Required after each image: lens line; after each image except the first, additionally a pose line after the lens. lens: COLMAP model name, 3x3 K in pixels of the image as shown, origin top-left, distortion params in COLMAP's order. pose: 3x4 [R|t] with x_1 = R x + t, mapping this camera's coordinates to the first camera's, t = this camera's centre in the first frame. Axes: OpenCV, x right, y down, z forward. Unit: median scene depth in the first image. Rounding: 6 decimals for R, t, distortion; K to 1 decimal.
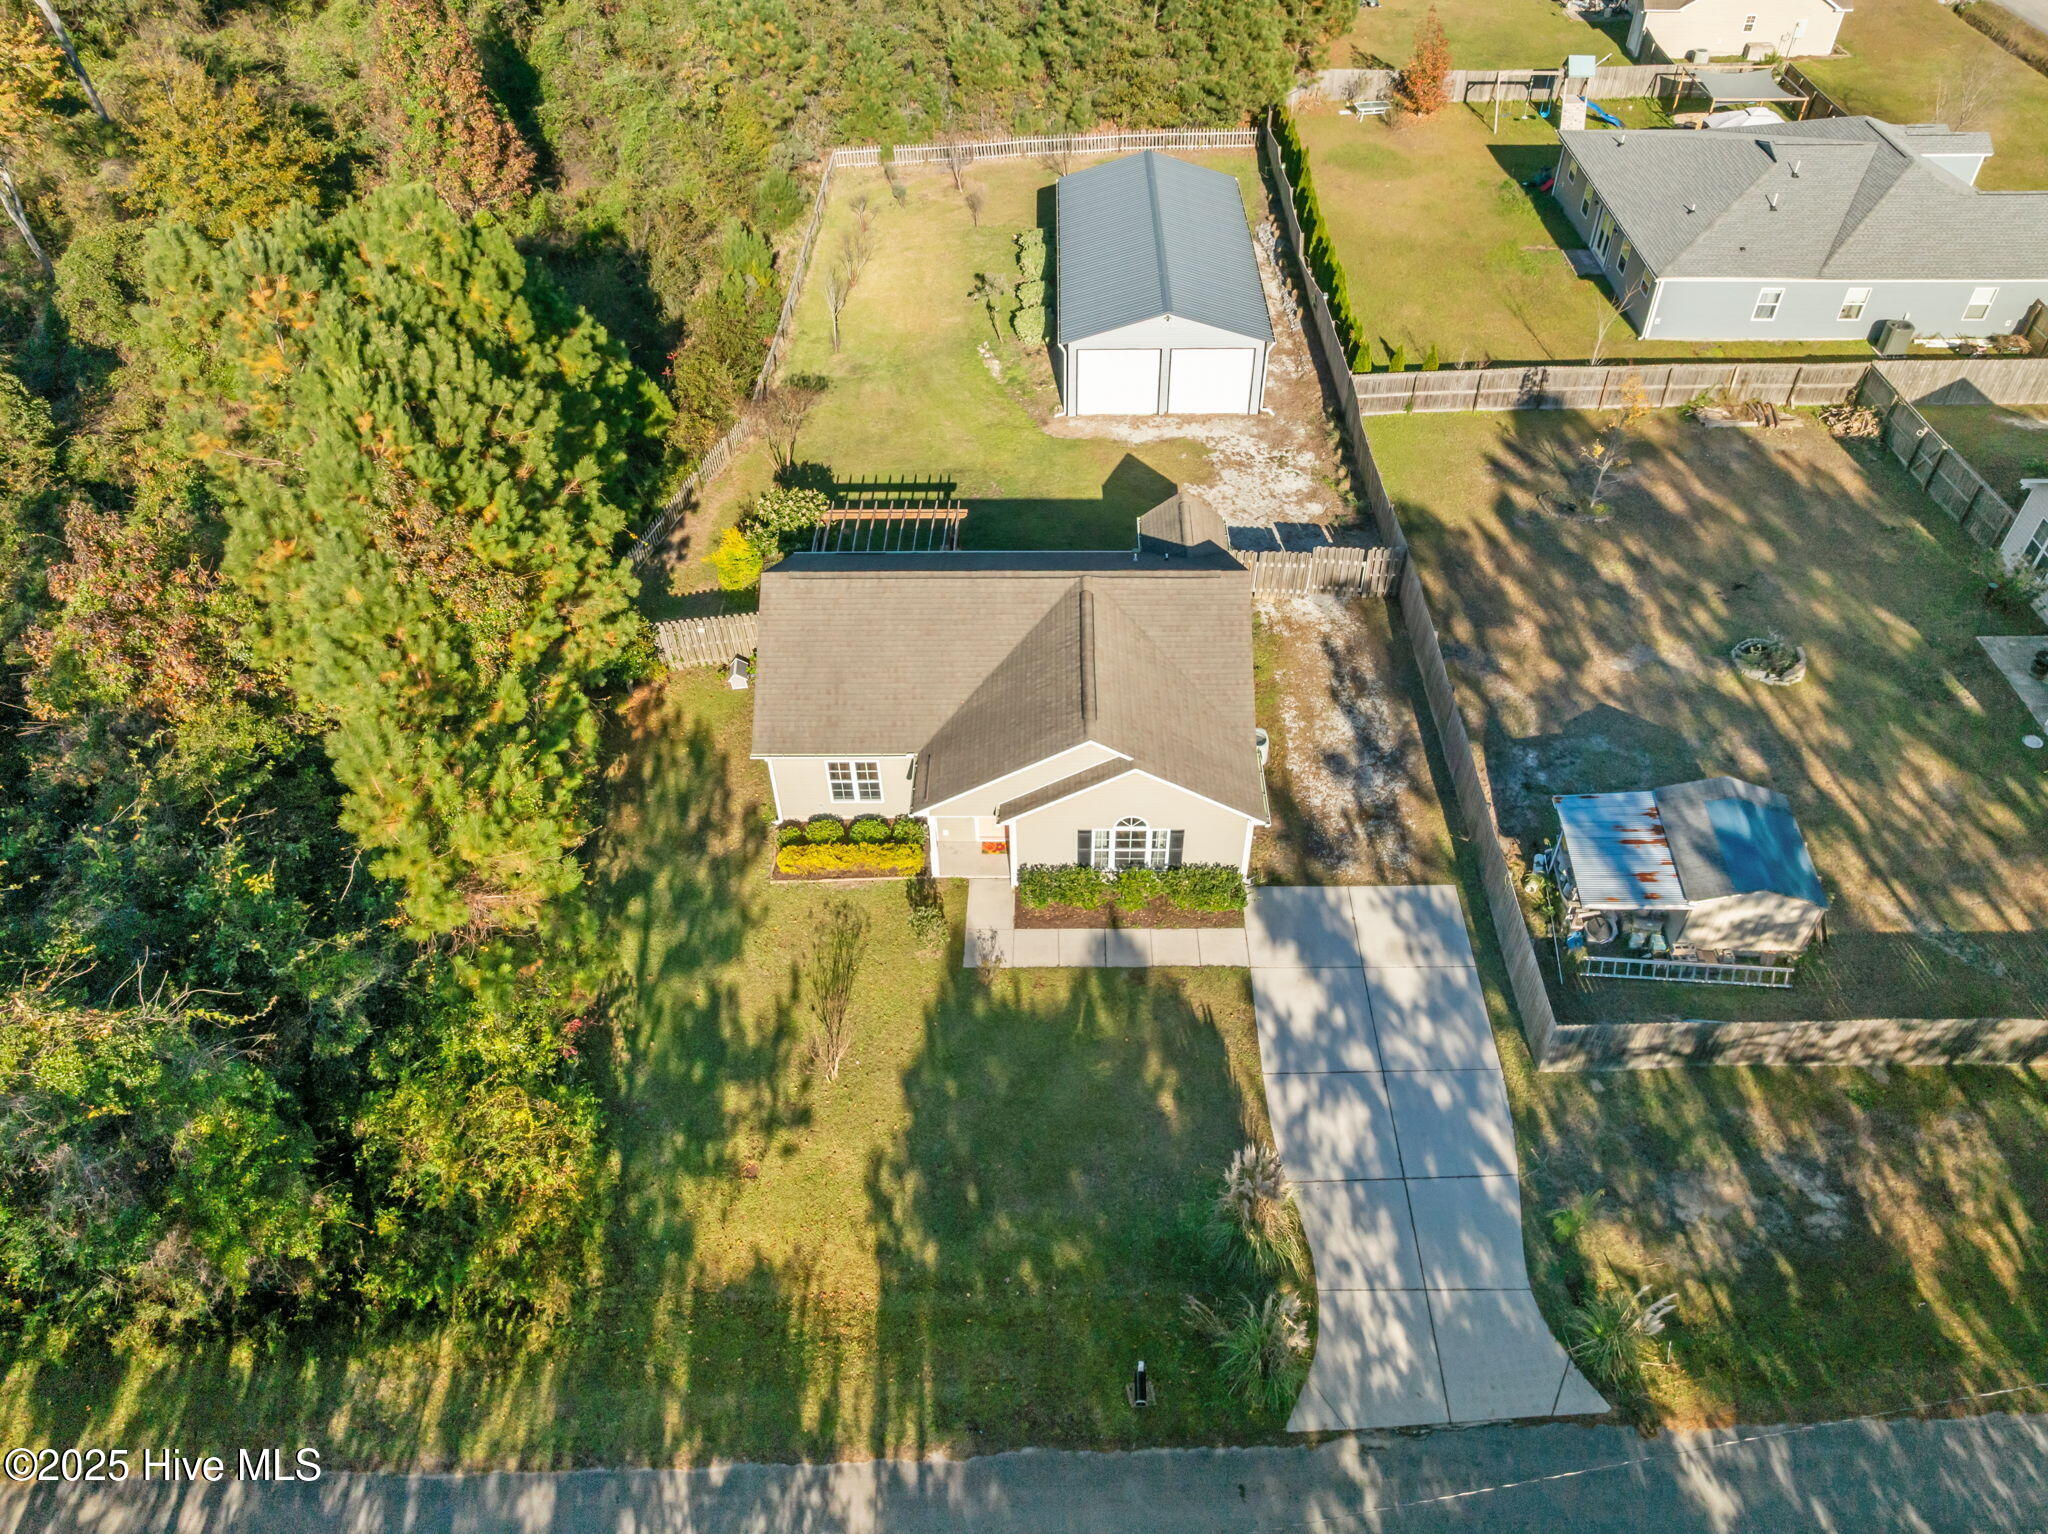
lens RADIAL K [[1462.0, 0, 1047.6], [0, 1462.0, 757.0], [0, 0, 1]] dist [-0.033905, -0.005114]
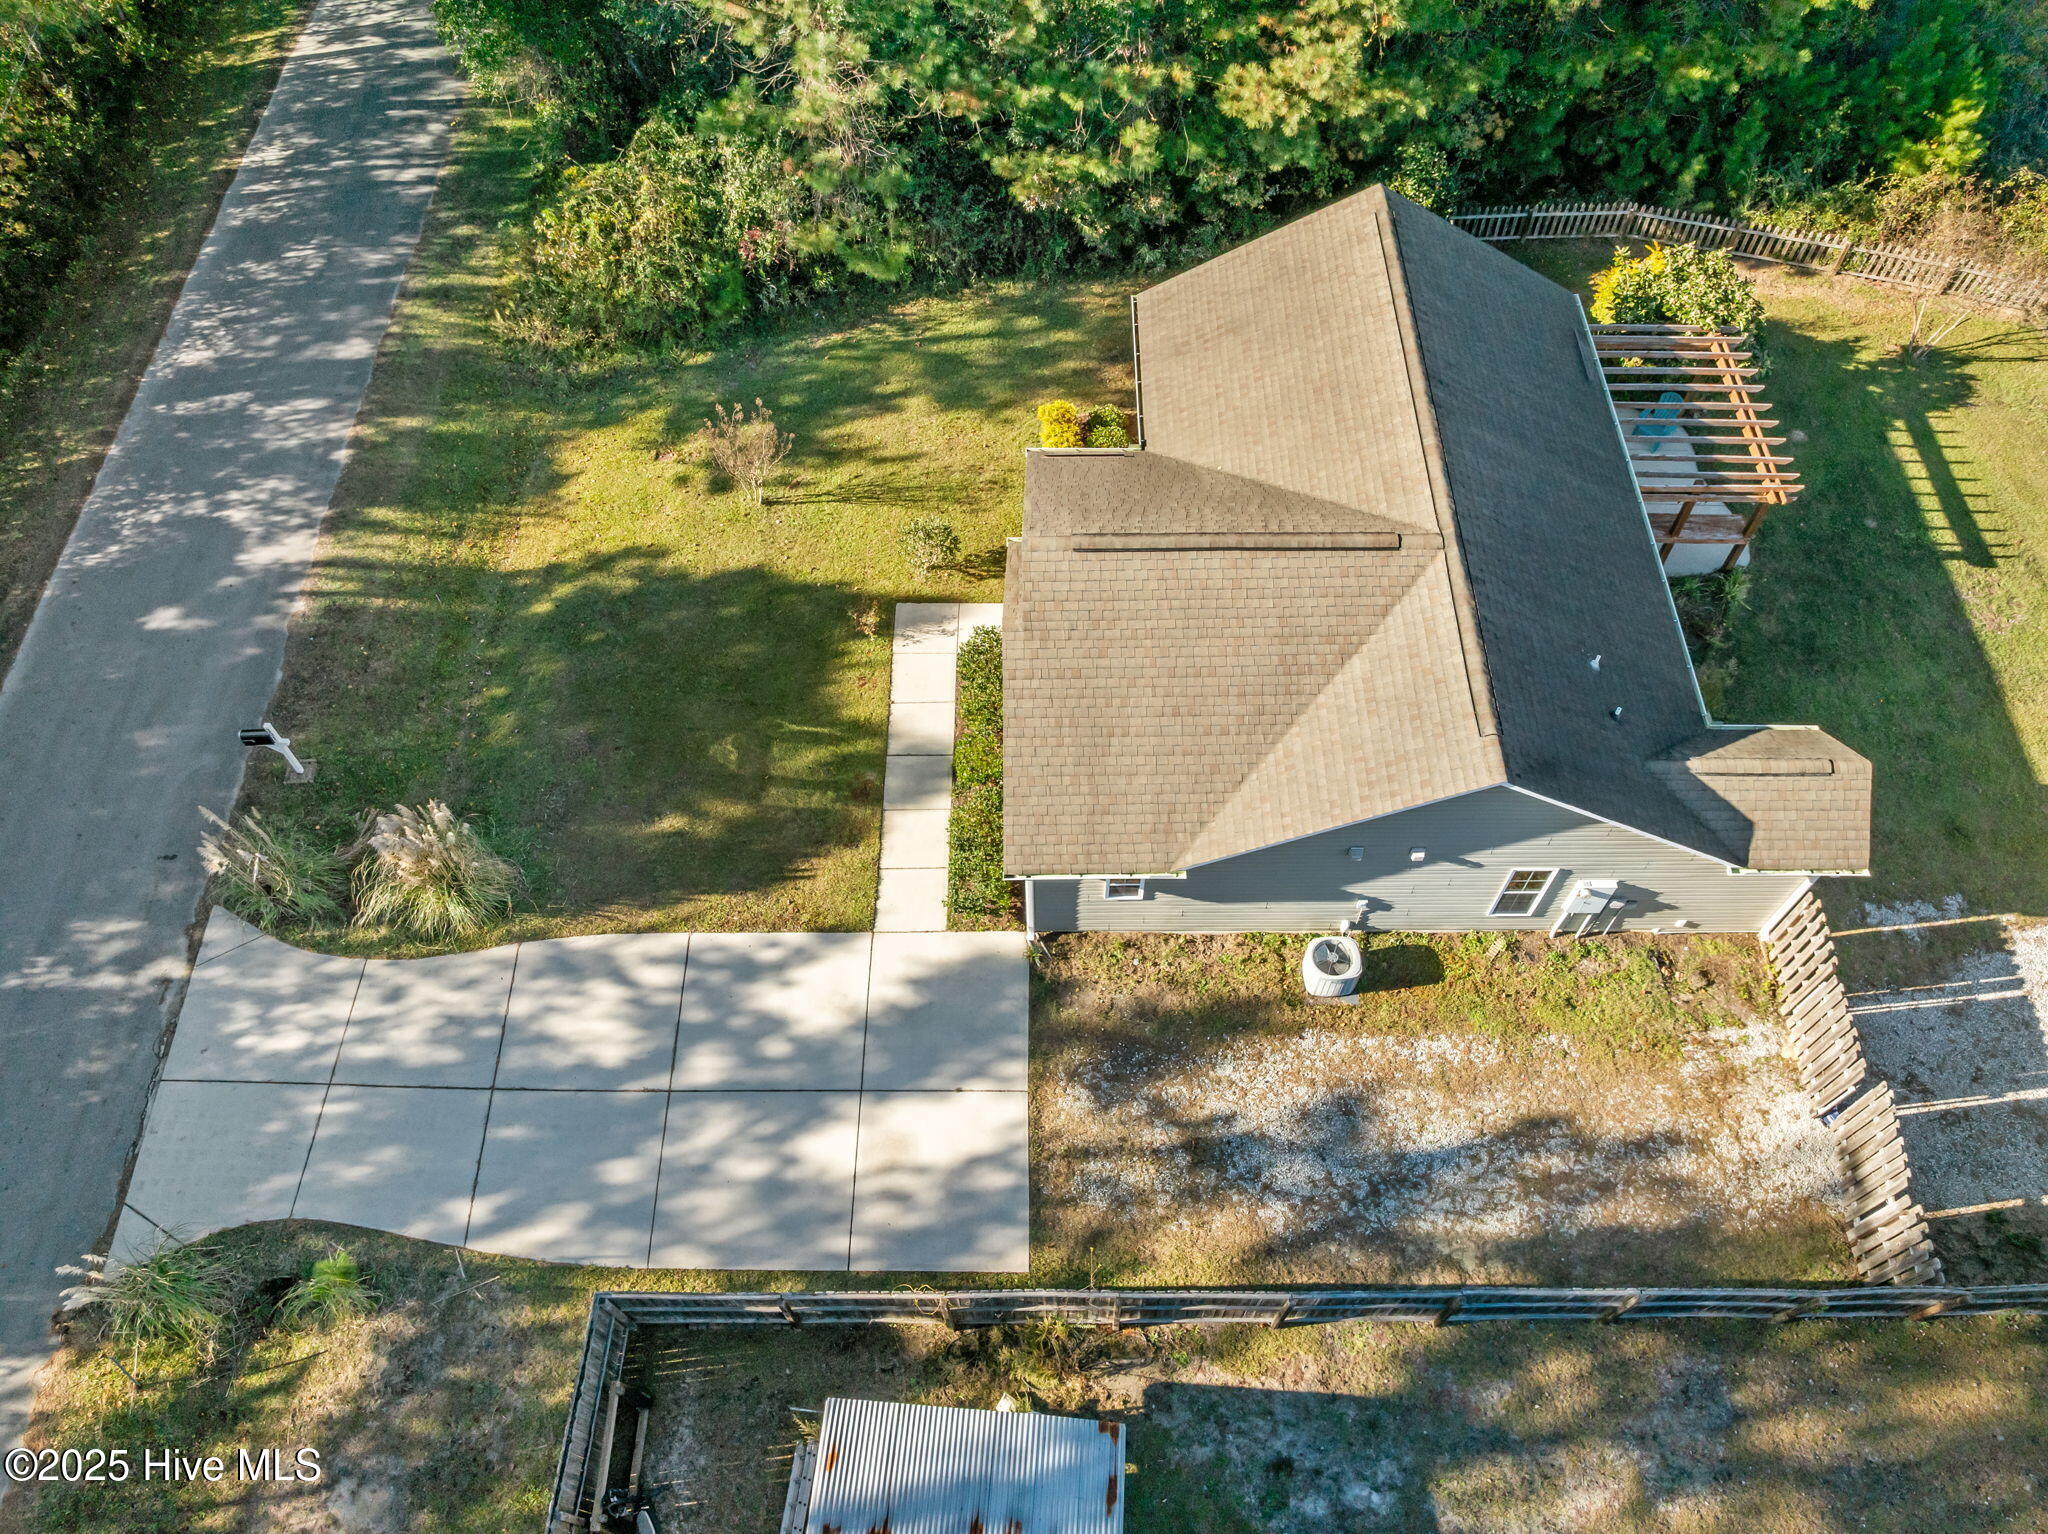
lens RADIAL K [[1453.0, 0, 1029.3], [0, 1453.0, 766.9], [0, 0, 1]] dist [-0.054587, 0.035128]
pose [[0.000470, 0.846957, -0.531662, 0.441608], [-0.684705, 0.387758, 0.617108, -0.359962], [0.728820, 0.363741, 0.580098, 0.644368]]
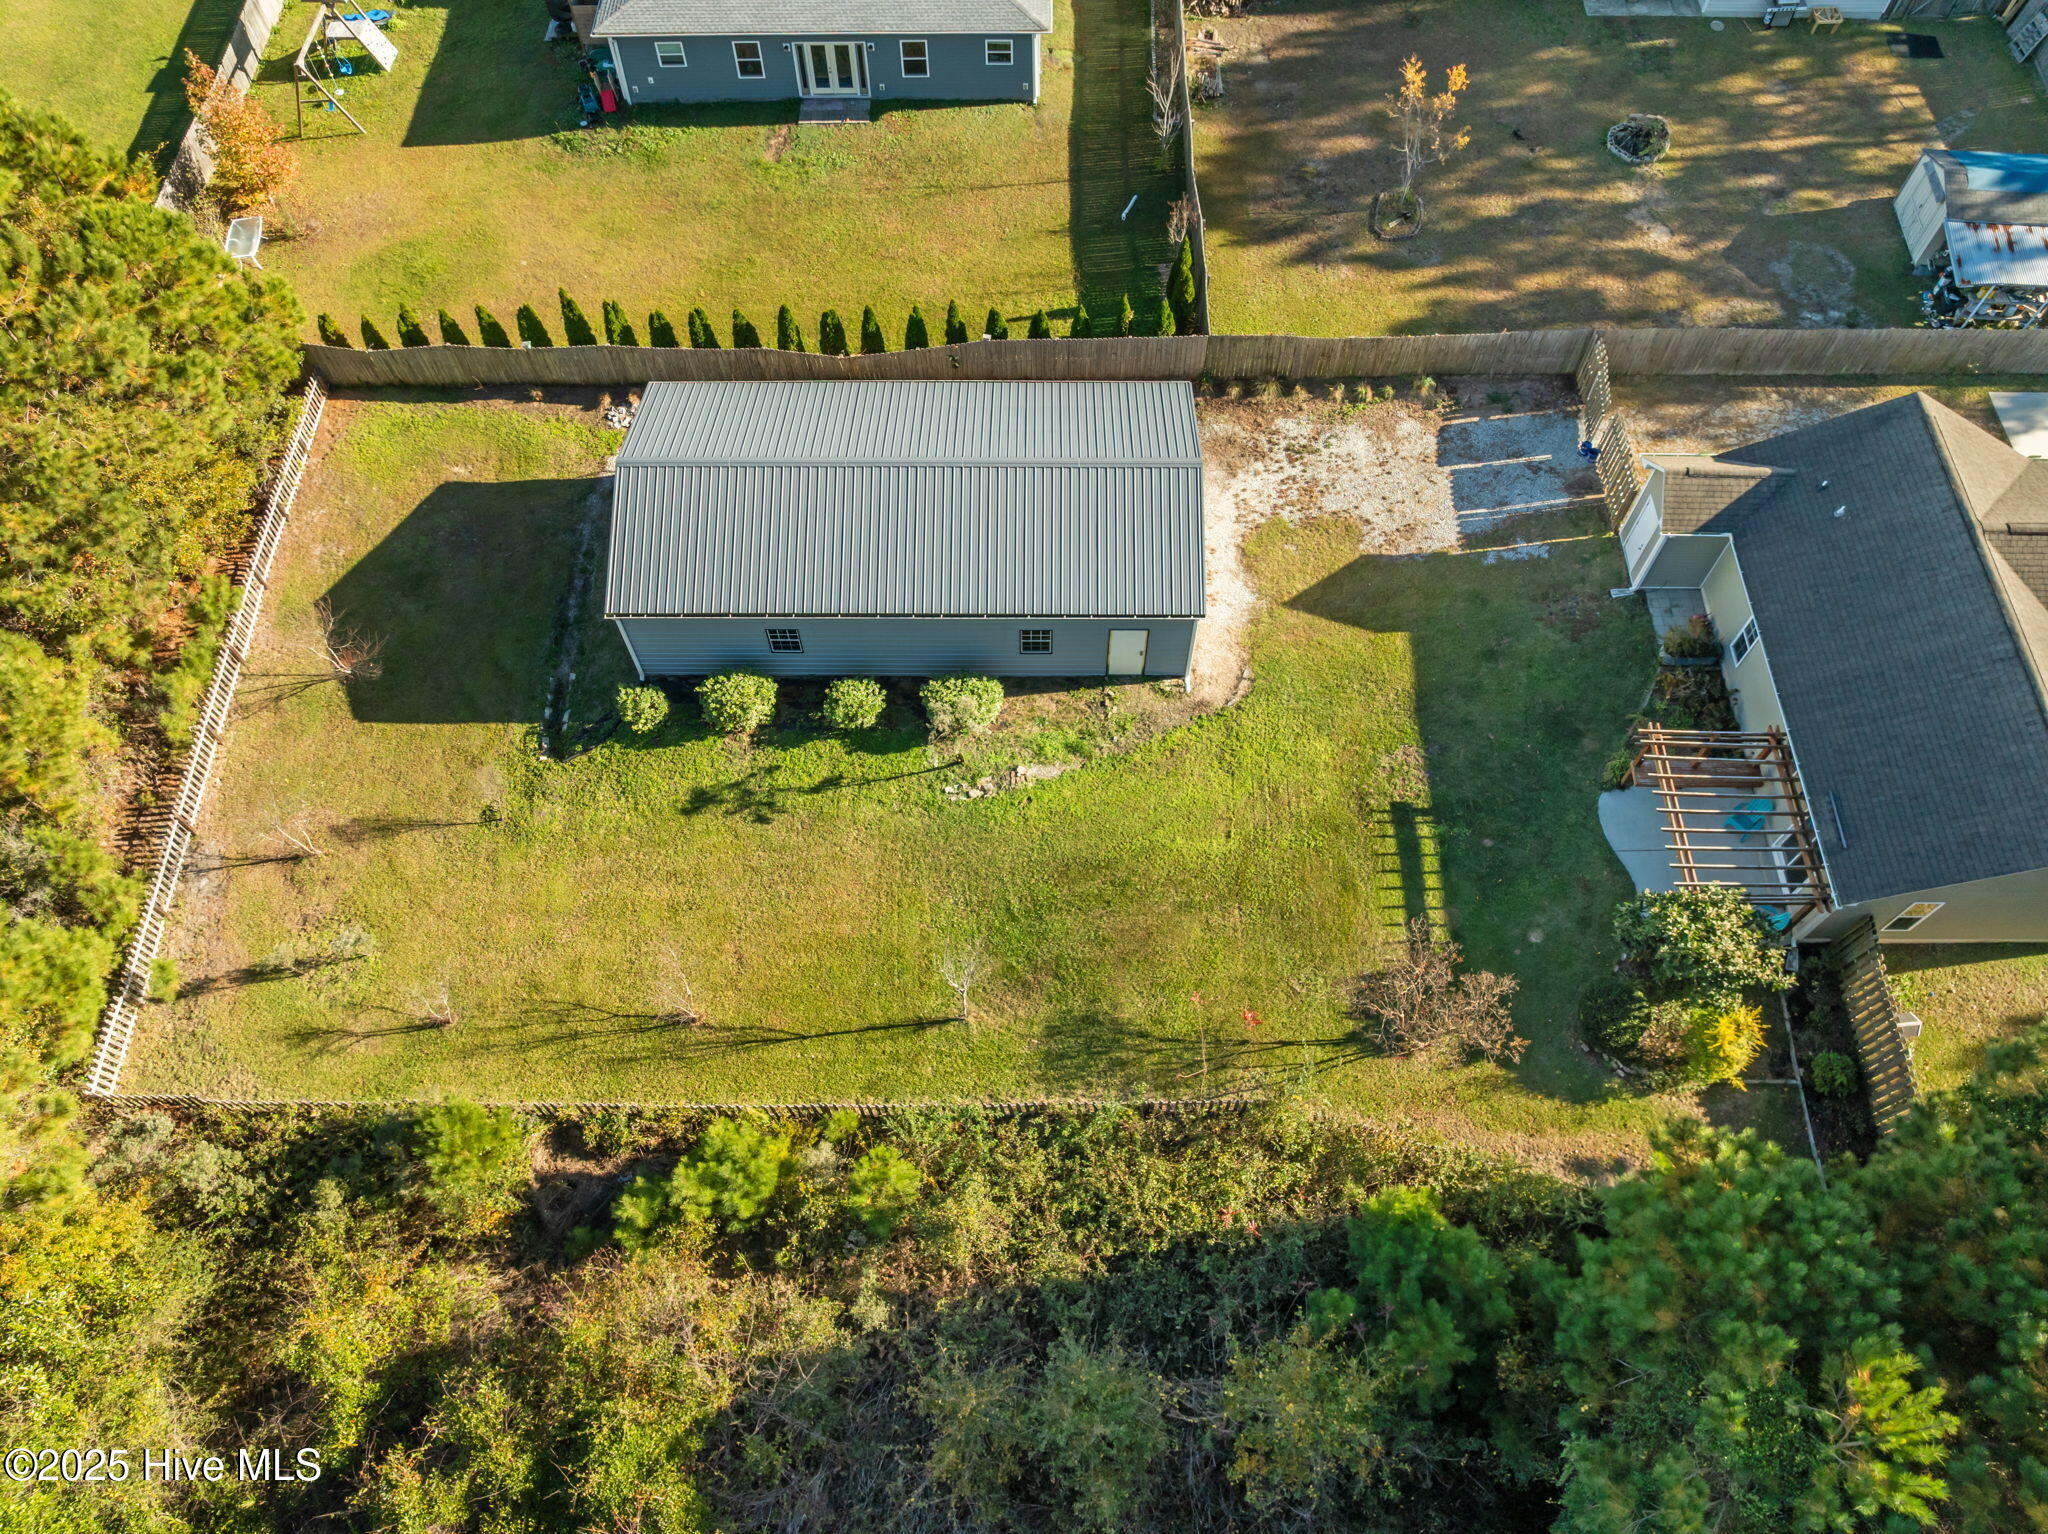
lens RADIAL K [[1436.4, 0, 1033.6], [0, 1436.4, 779.7], [0, 0, 1]] dist [-0.034085, -0.006175]
pose [[0.003473, -0.866574, 0.499036, -0.595296], [0.694290, 0.361244, 0.622466, -1.106735], [-0.719687, 0.344314, 0.602908, 1.041604]]
